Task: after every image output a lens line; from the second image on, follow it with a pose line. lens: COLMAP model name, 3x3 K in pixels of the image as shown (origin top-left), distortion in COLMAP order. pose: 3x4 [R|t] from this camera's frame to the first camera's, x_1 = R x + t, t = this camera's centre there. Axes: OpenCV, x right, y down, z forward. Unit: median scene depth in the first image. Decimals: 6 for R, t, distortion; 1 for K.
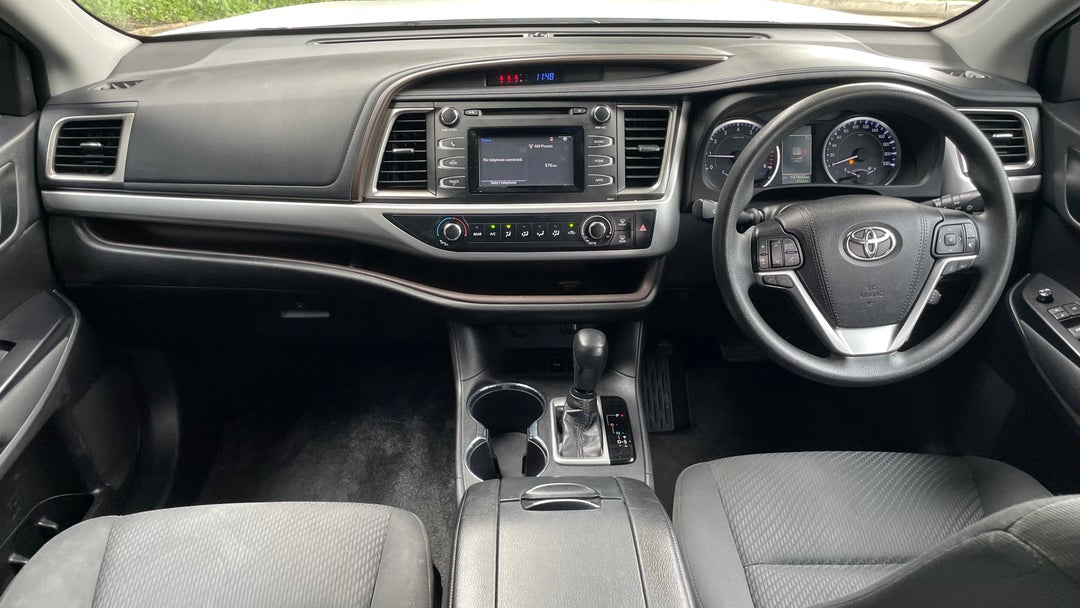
lens RADIAL K [[804.2, 0, 541.7], [0, 804.2, 300.8], [0, 0, 1]] dist [0.091475, -0.125613]
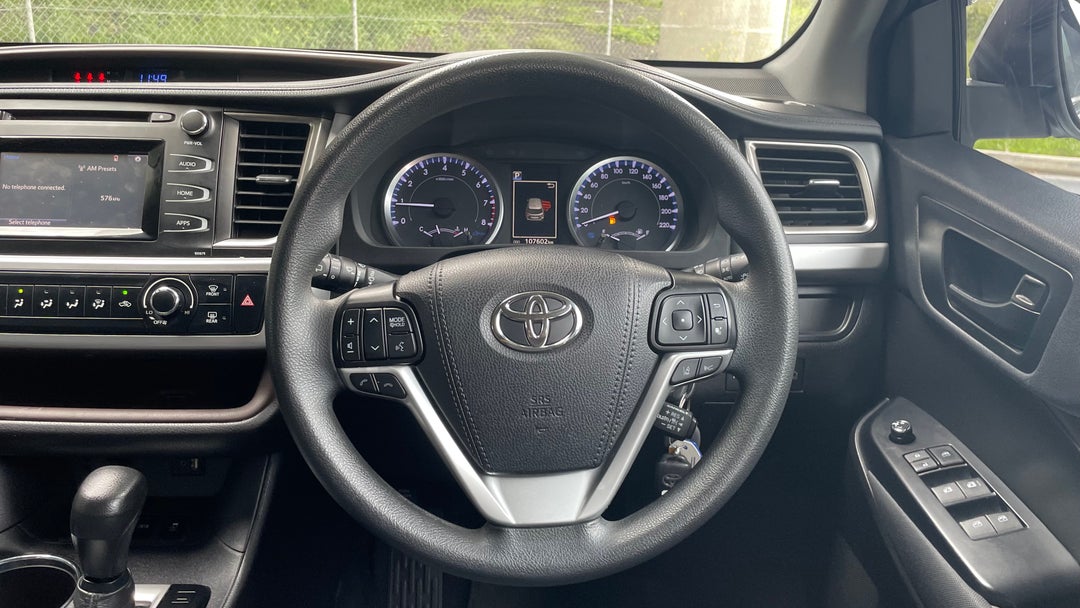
lens RADIAL K [[804.2, 0, 541.7], [0, 804.2, 300.8], [0, 0, 1]] dist [0.091475, -0.125613]
pose [[0.999582, 0.028905, -0.000374, 0.349122], [-0.028550, 0.985108, -0.169551, 0.008760], [-0.004532, 0.169491, 0.985521, 0.384866]]
